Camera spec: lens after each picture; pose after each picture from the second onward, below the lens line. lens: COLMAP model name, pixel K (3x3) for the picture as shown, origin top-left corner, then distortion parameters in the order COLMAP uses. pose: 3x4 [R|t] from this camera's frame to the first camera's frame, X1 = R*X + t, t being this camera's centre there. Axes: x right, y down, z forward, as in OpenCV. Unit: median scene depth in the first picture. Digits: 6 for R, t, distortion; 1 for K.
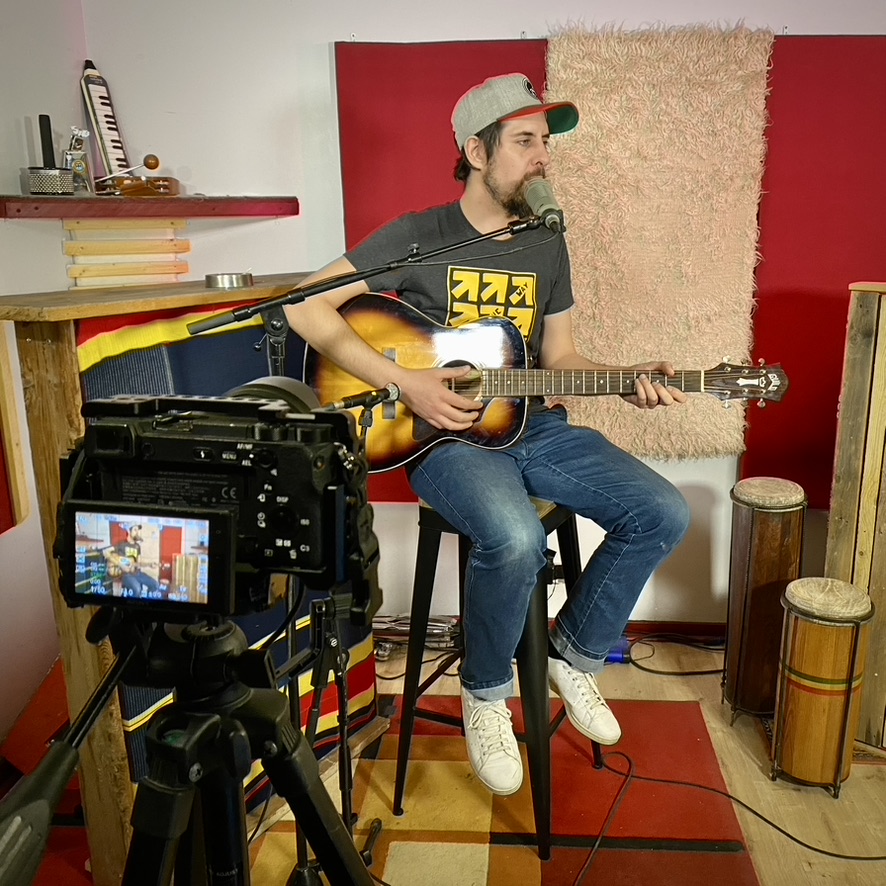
lens RADIAL K [[904.4, 0, 491.6], [0, 904.4, 436.3], [0, 0, 1]] dist [0.101105, -0.212177]
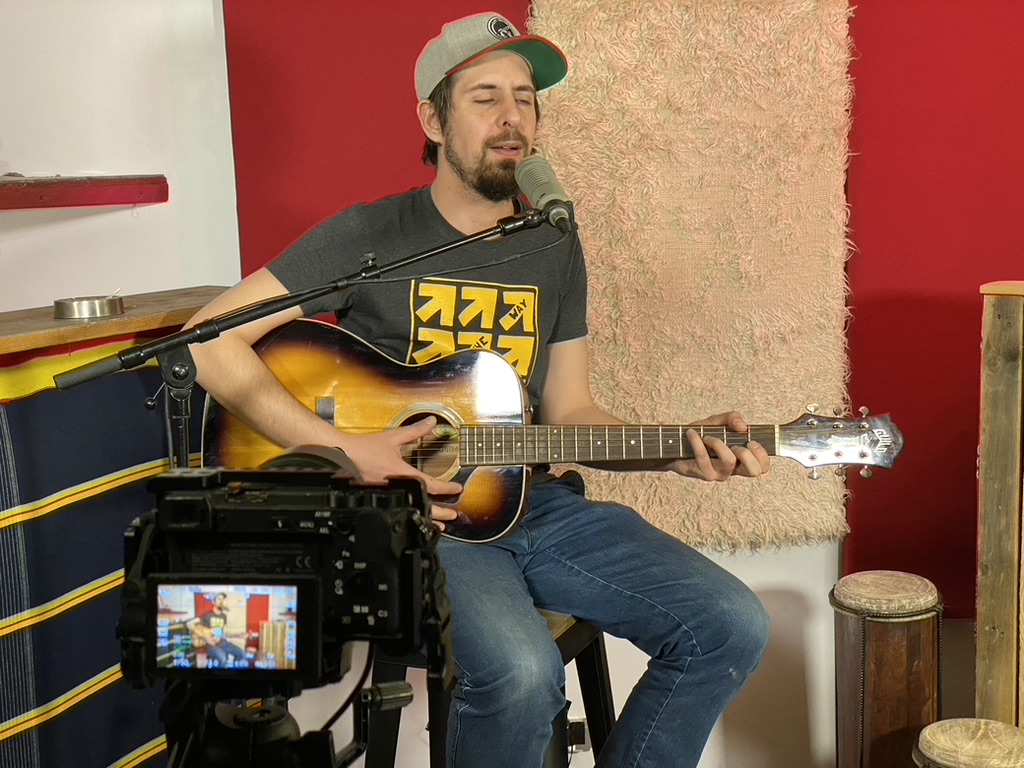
lens RADIAL K [[1517.9, 0, 512.0], [0, 1517.9, 384.0], [0, 0, 1]] dist [0.099692, 0.049633]
pose [[0.998181, -0.030645, 0.051926, -0.031208], [0.035505, 0.994804, -0.095417, 0.007838], [-0.048732, 0.097087, 0.994082, -0.156222]]
